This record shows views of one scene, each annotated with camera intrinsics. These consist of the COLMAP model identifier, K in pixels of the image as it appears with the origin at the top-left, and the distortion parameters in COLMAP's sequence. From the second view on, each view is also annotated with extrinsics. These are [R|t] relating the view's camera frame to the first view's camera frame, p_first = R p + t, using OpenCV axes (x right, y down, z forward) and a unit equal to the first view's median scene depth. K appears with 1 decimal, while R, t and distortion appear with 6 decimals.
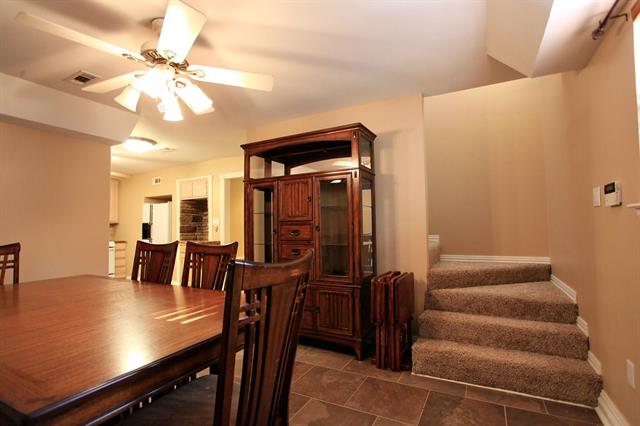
lens RADIAL K [[319.4, 0, 320.0], [0, 319.4, 213.0], [0, 0, 1]] dist [-0.075111, 0.037065]
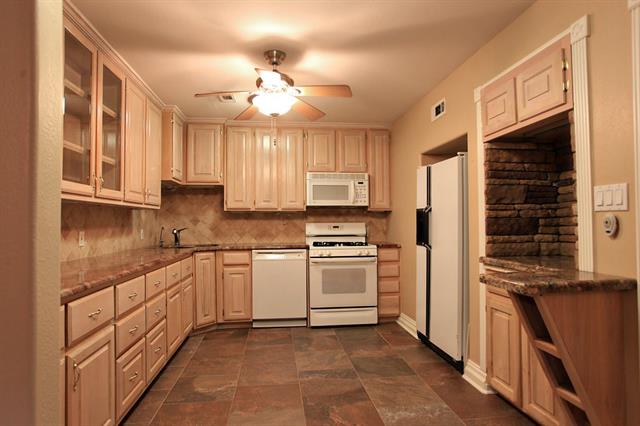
lens RADIAL K [[399.6, 0, 320.0], [0, 399.6, 213.0], [0, 0, 1]] dist [-0.004473, -0.001144]
pose [[0.607675, -0.006857, -0.794156, -0.190776], [0.033270, 0.999305, 0.016829, 0.023759], [0.793489, -0.036648, 0.607480, 0.549274]]
